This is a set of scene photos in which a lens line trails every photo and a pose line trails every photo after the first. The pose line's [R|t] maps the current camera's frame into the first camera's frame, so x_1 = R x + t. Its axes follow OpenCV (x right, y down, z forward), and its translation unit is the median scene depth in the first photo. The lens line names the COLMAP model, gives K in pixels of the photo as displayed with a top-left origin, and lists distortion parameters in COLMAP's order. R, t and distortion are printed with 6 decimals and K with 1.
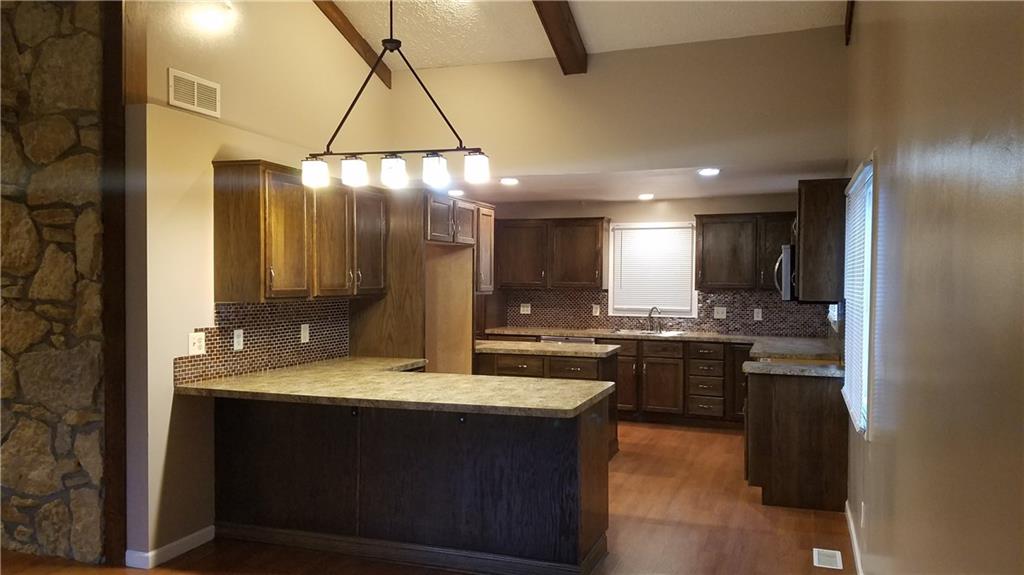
lens RADIAL K [[788.8, 0, 512.4], [0, 788.8, 294.6], [0, 0, 1]] dist [-0.004990, -0.008303]
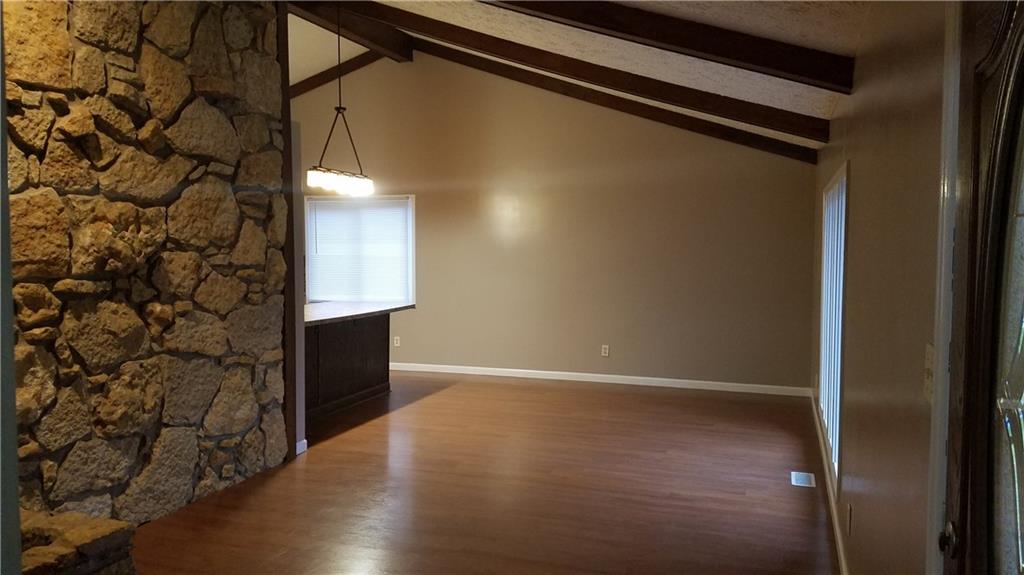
lens RADIAL K [[788.8, 0, 512.4], [0, 788.8, 286.2], [0, 0, 1]] dist [-0.004990, -0.008303]
pose [[0.021268, -0.059724, 0.997988, -1.803718], [0.021519, 0.998010, 0.059266, -0.024369], [-0.999542, 0.020215, 0.022511, 0.570899]]
